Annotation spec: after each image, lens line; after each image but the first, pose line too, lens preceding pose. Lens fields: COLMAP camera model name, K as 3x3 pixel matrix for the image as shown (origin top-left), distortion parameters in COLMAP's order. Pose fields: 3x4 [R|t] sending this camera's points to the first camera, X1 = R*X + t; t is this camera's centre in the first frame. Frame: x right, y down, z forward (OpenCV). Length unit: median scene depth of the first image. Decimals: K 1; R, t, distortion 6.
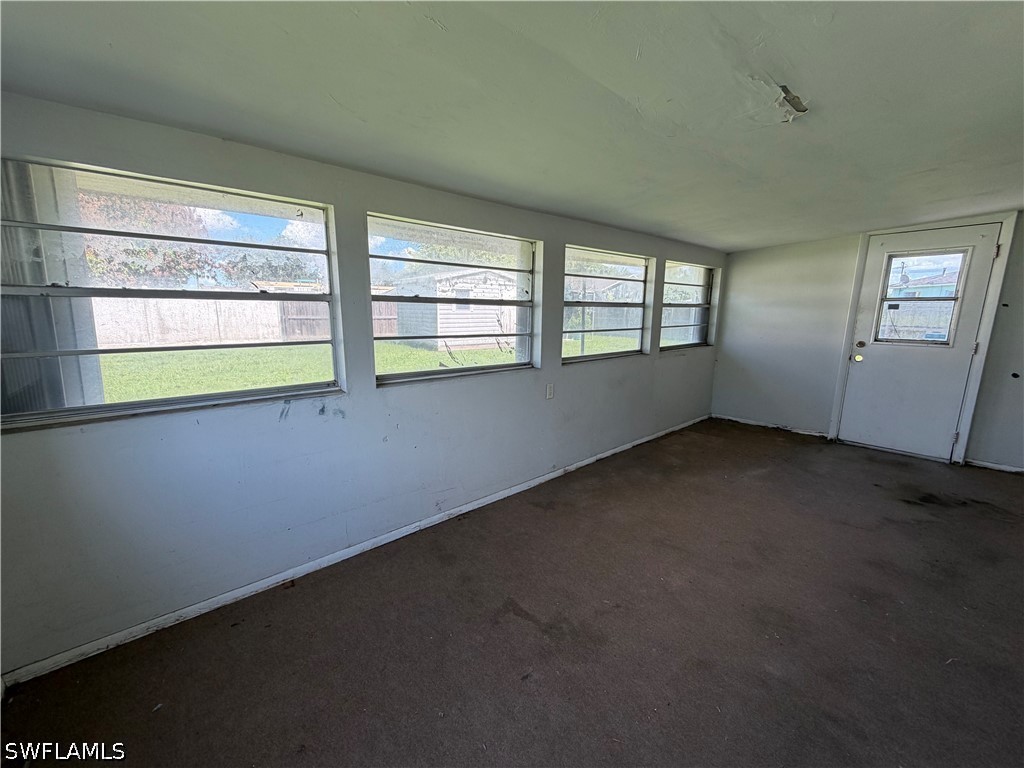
lens RADIAL K [[407.6, 0, 511.4], [0, 407.6, 390.3], [0, 0, 1]] dist [0.000621, 0.000613]
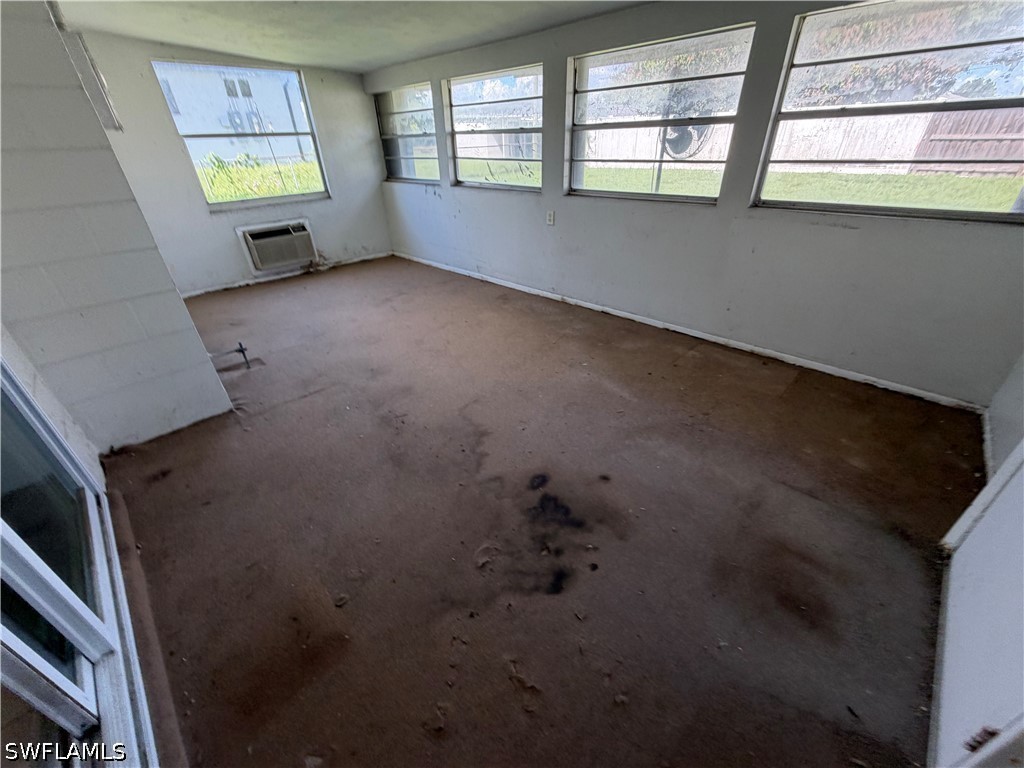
lens RADIAL K [[407.6, 0, 515.9], [0, 407.6, 390.0], [0, 0, 1]] dist [0.000621, 0.000613]
pose [[0.078862, 0.515449, -0.853284, 1.363755], [-0.164031, 0.850993, 0.498904, -0.147261], [0.983298, 0.100620, 0.151660, 0.804583]]
